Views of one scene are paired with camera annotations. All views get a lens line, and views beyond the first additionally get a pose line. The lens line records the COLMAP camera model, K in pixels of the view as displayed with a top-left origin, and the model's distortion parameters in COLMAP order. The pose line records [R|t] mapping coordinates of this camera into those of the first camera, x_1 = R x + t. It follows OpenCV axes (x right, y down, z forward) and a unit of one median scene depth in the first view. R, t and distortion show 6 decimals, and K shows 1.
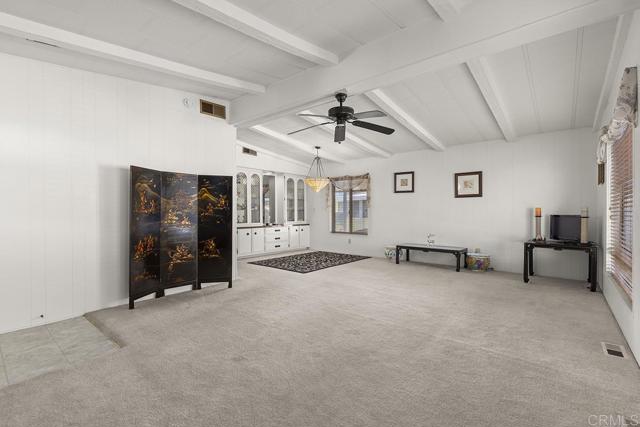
lens RADIAL K [[286.0, 0, 322.4], [0, 286.0, 209.4], [0, 0, 1]] dist [0.001558, 0.000079]
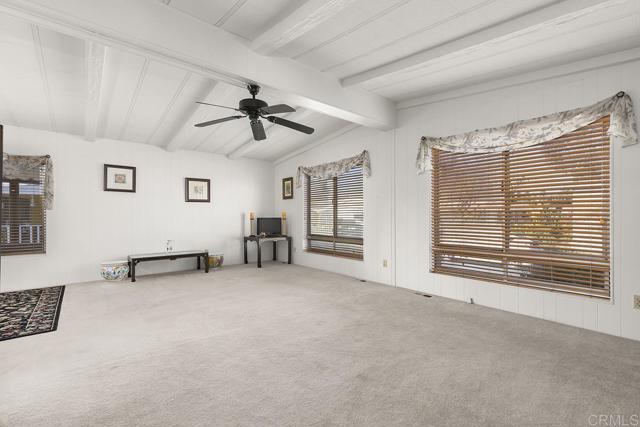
lens RADIAL K [[282.7, 0, 325.1], [0, 282.7, 214.5], [0, 0, 1]] dist [-0.000014, -0.000085]
pose [[0.167976, 0.004644, 0.985780, -0.360528], [-0.001369, 0.999989, -0.004478, 0.005778], [-0.985790, -0.000597, 0.167980, 0.300950]]
